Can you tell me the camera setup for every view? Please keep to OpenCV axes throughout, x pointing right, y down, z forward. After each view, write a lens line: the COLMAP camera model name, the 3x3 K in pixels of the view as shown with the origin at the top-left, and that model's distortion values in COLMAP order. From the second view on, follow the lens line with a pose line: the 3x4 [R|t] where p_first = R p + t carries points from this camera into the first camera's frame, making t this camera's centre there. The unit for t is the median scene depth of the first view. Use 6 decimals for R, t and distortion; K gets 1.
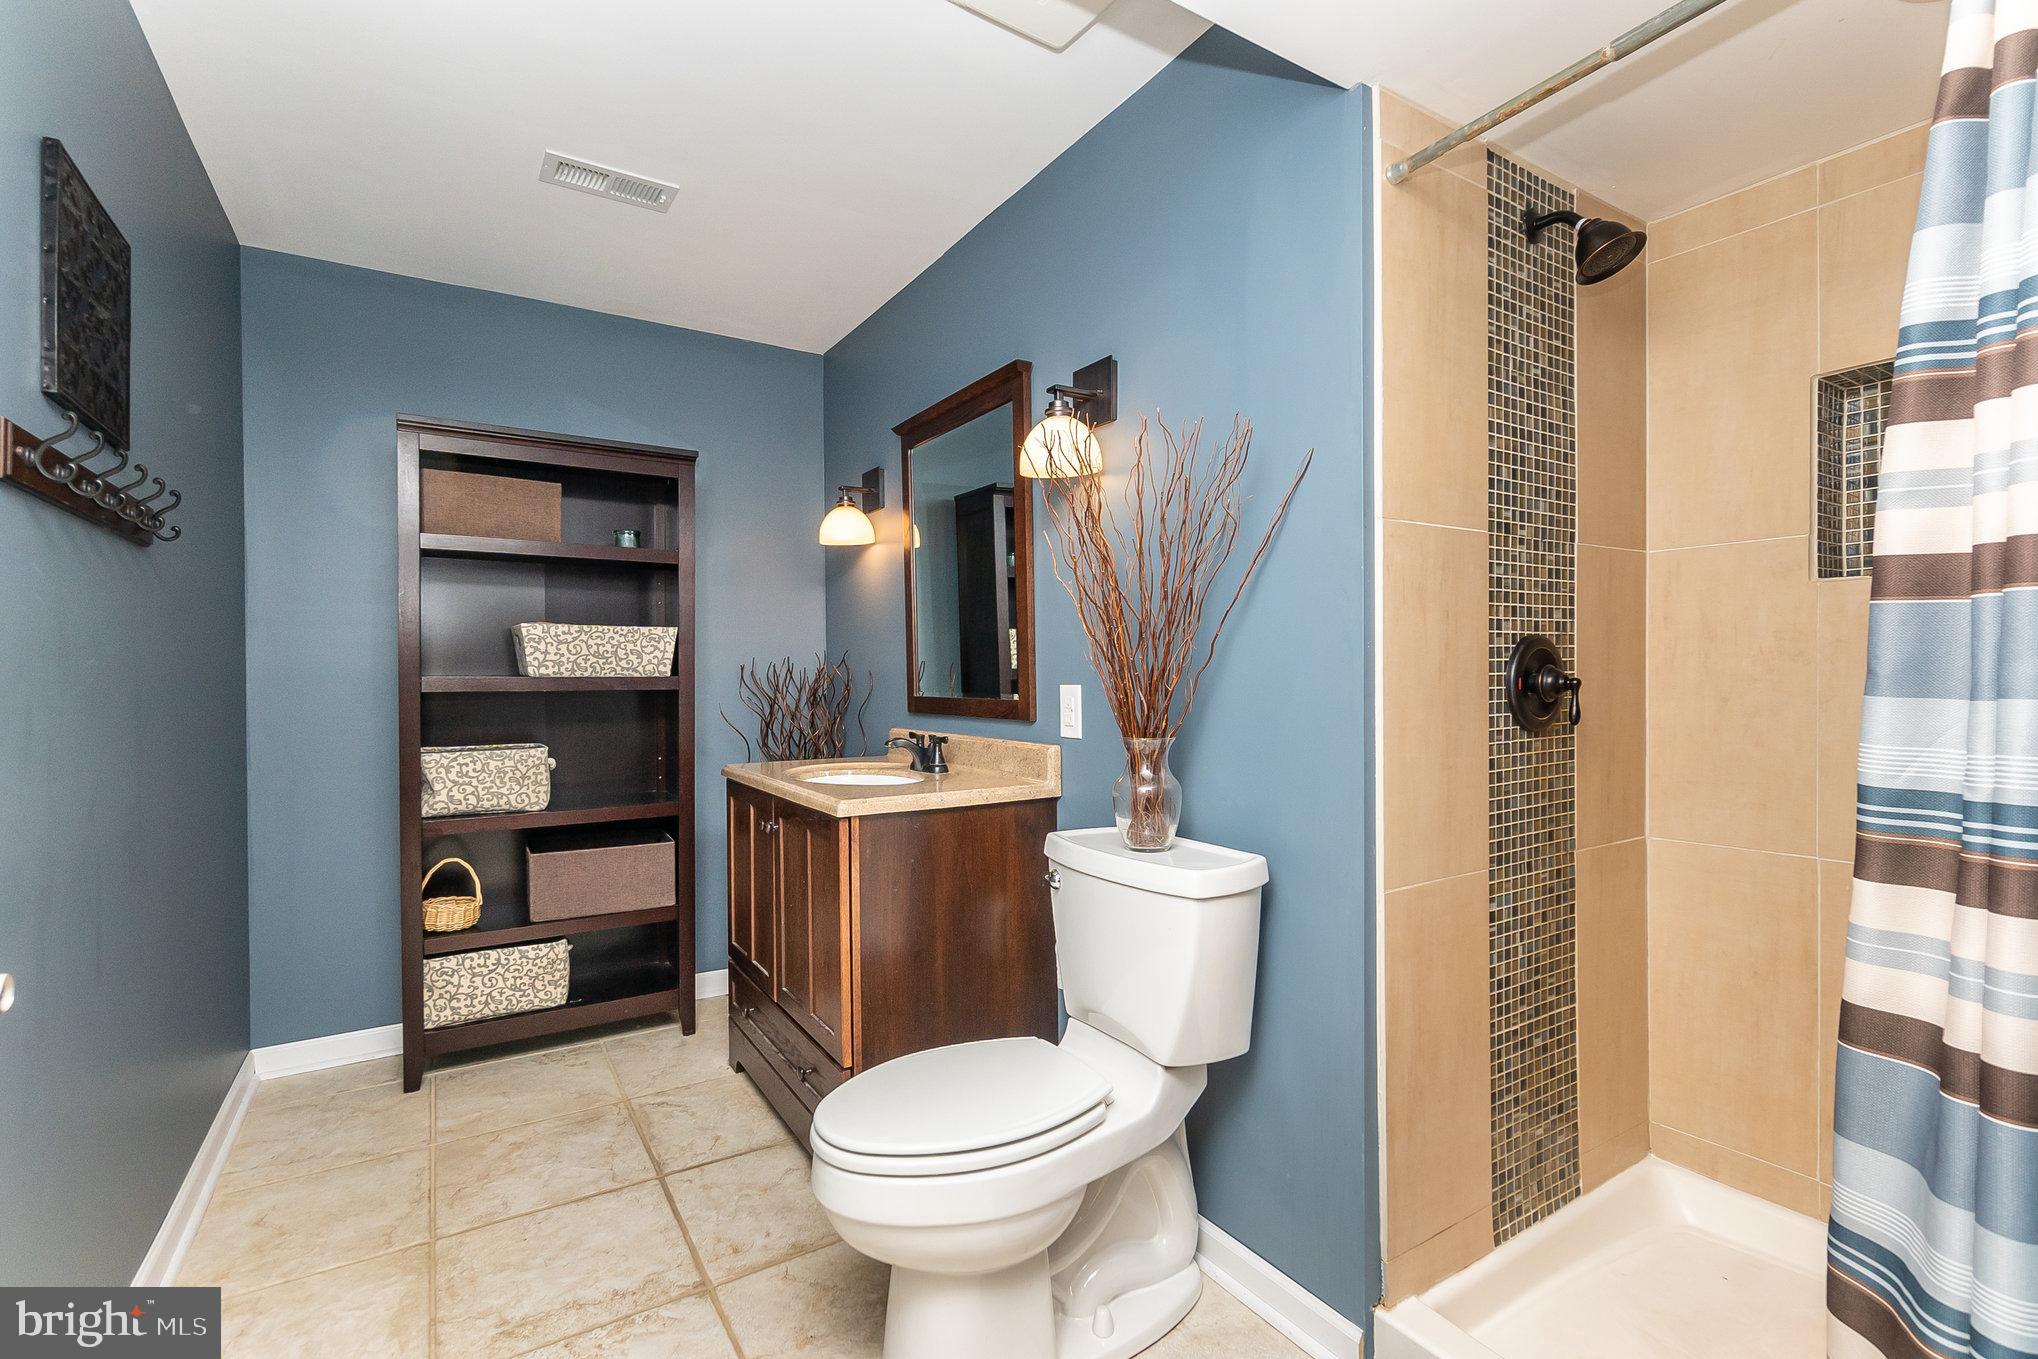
lens RADIAL K [[914.2, 0, 1015.7], [0, 914.2, 694.2], [0, 0, 1]] dist [0.006789, -0.001111]
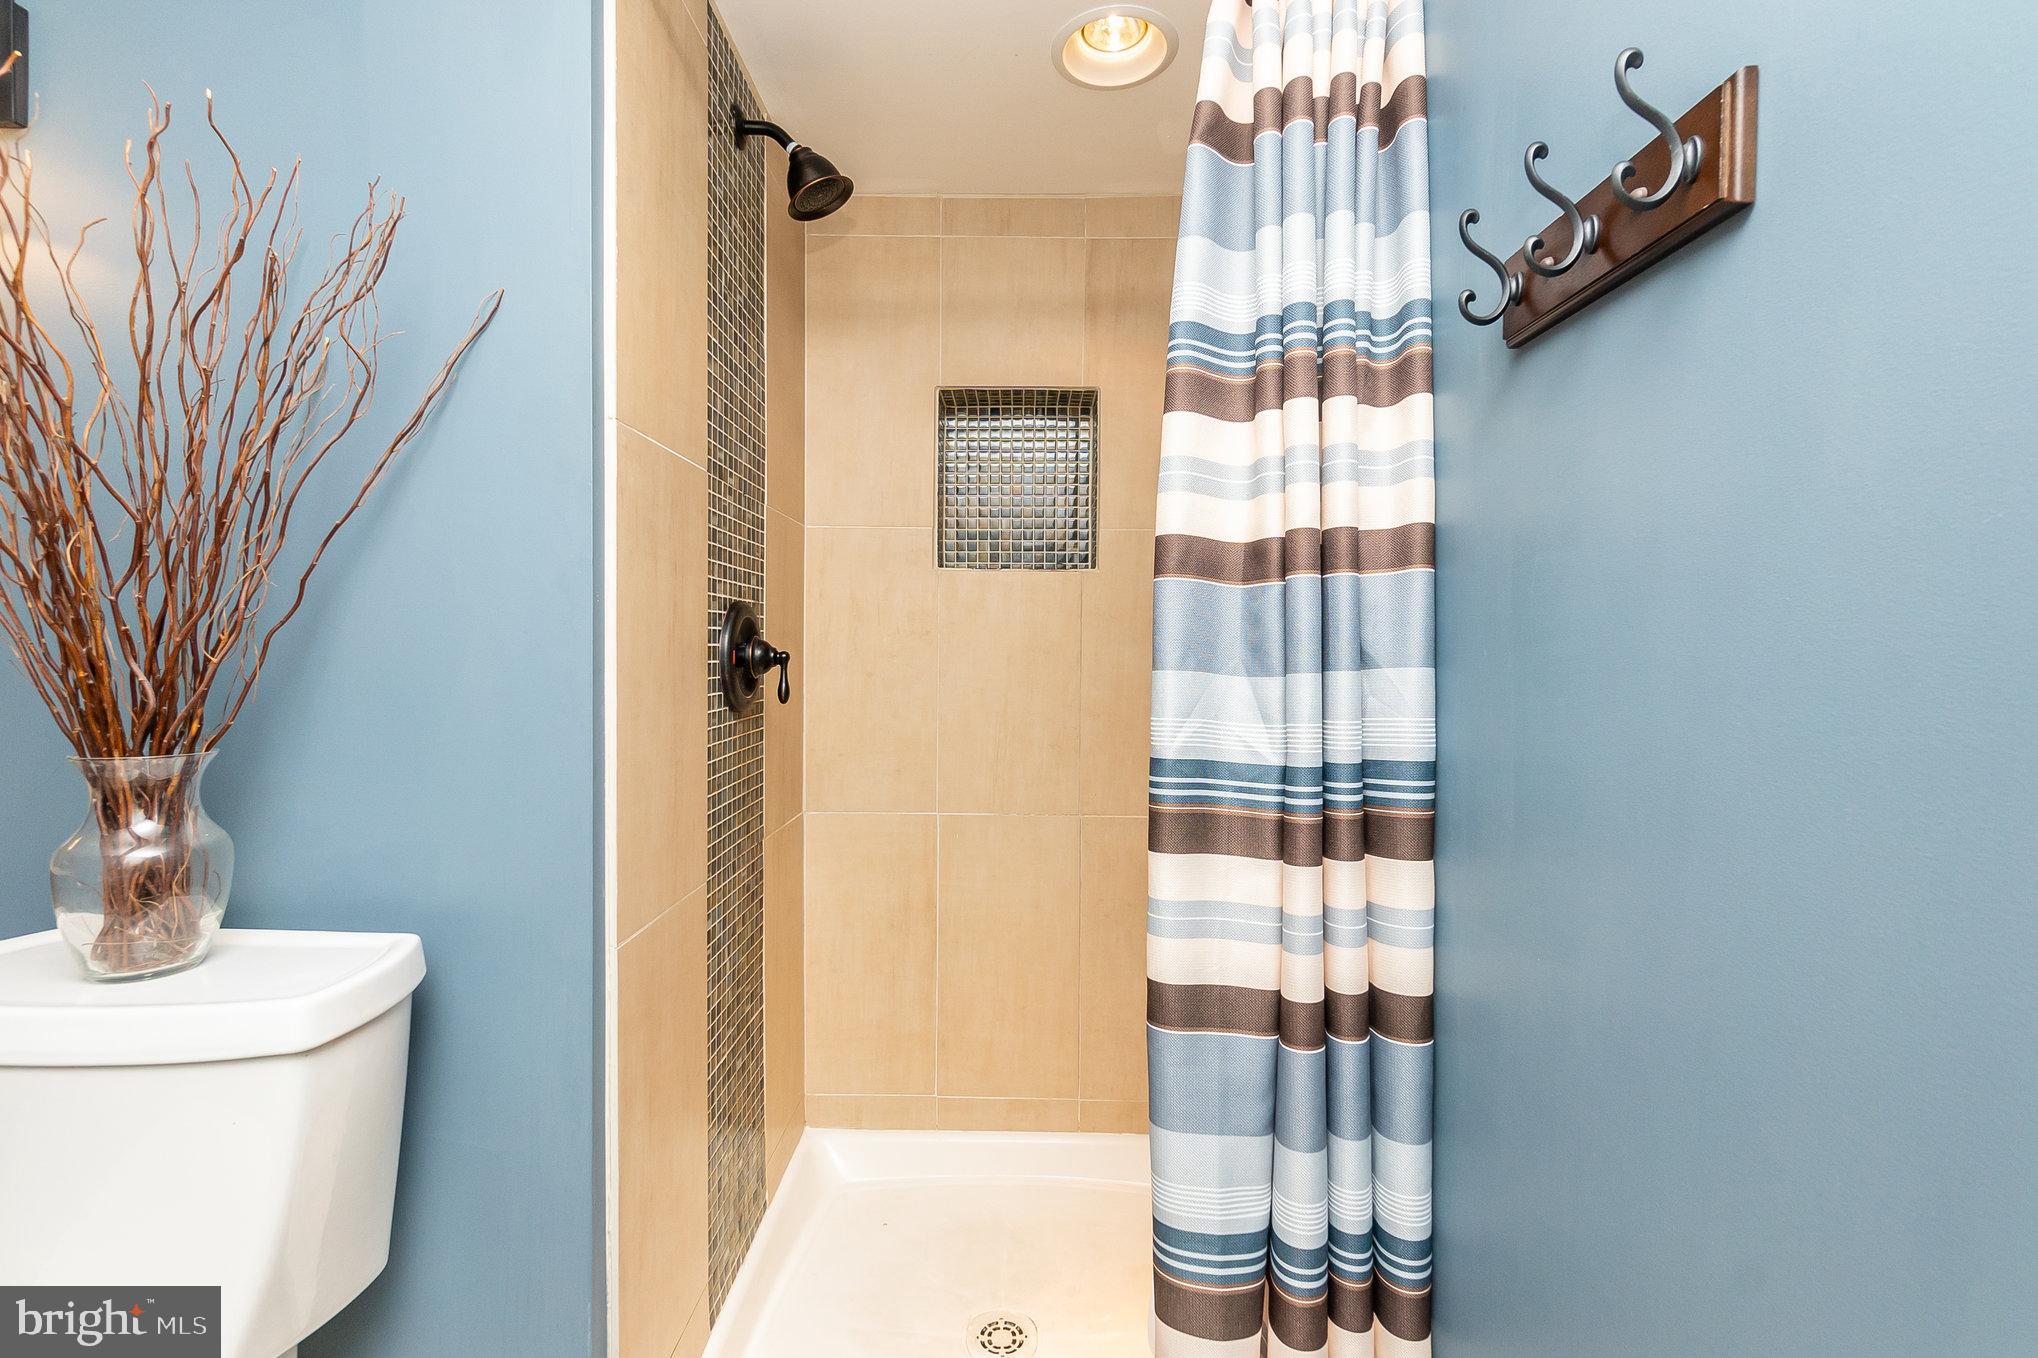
lens RADIAL K [[914.2, 0, 1010.0], [0, 914.2, 671.9], [0, 0, 1]] dist [0.006789, -0.001111]
pose [[0.574881, -0.003322, 0.818230, -0.000090], [0.000825, 0.999994, 0.003480, -0.000599], [-0.818236, -0.001326, 0.574880, 0.451958]]
